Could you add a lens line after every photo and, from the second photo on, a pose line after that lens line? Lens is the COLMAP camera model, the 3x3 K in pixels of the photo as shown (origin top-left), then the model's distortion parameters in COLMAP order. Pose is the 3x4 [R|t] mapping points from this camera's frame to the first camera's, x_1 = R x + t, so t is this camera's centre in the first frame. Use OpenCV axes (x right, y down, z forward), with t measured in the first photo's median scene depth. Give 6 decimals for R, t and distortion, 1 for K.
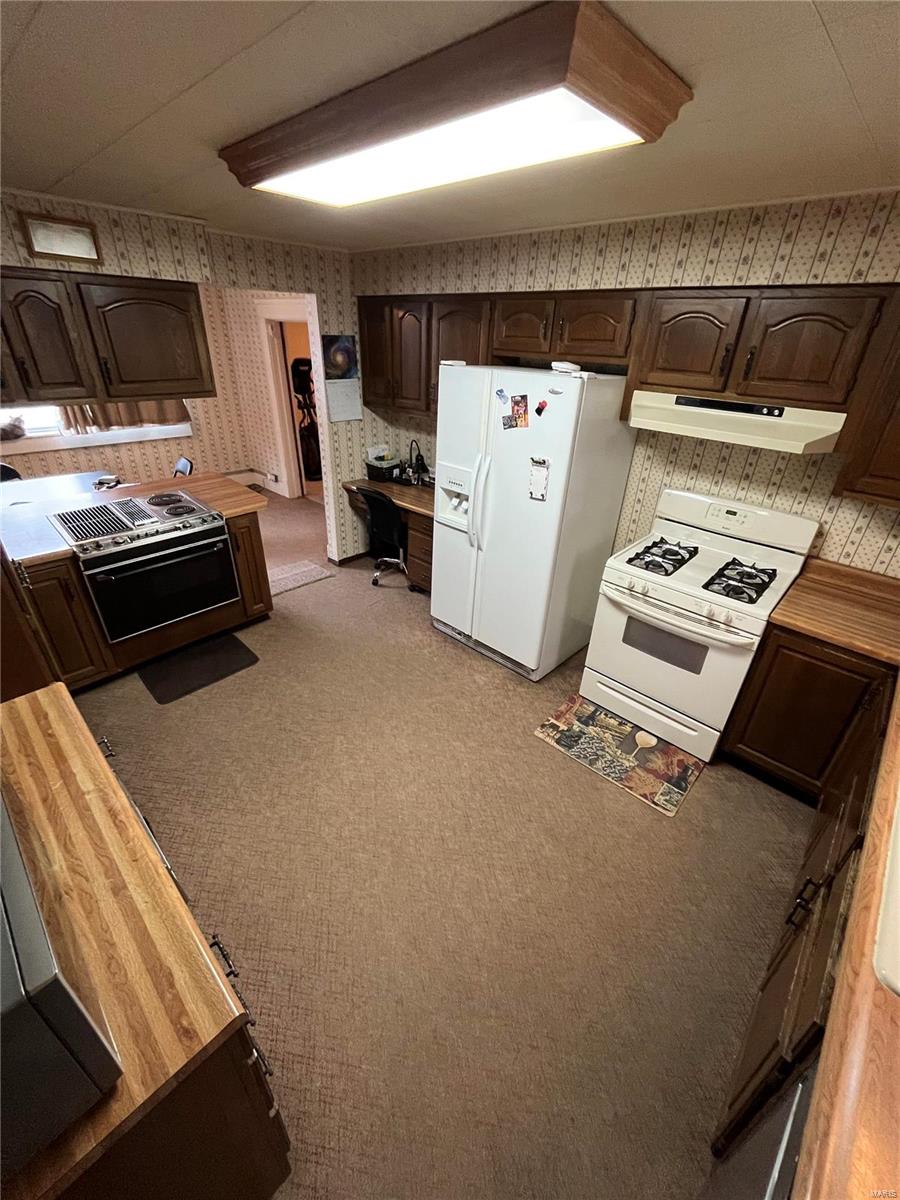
lens RADIAL K [[486.5, 0, 452.3], [0, 486.5, 596.9], [0, 0, 1]] dist [-0.000679, -0.000076]
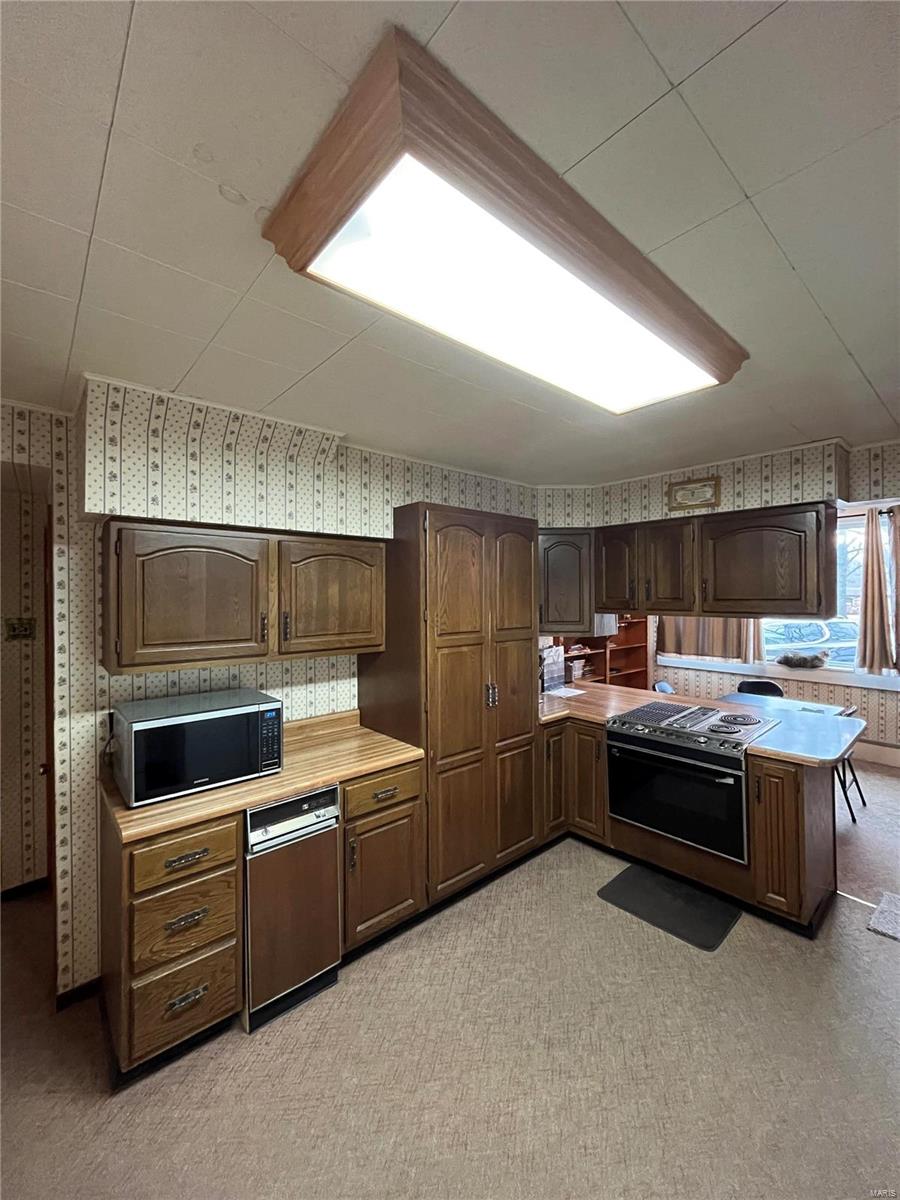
lens RADIAL K [[486.5, 0, 453.4], [0, 486.5, 595.4], [0, 0, 1]] dist [-0.000679, -0.000076]
pose [[-0.092632, -0.028379, -0.995296, 0.387963], [-0.475135, 0.879705, 0.019138, -0.175285], [0.875023, 0.474673, -0.094973, 0.529836]]
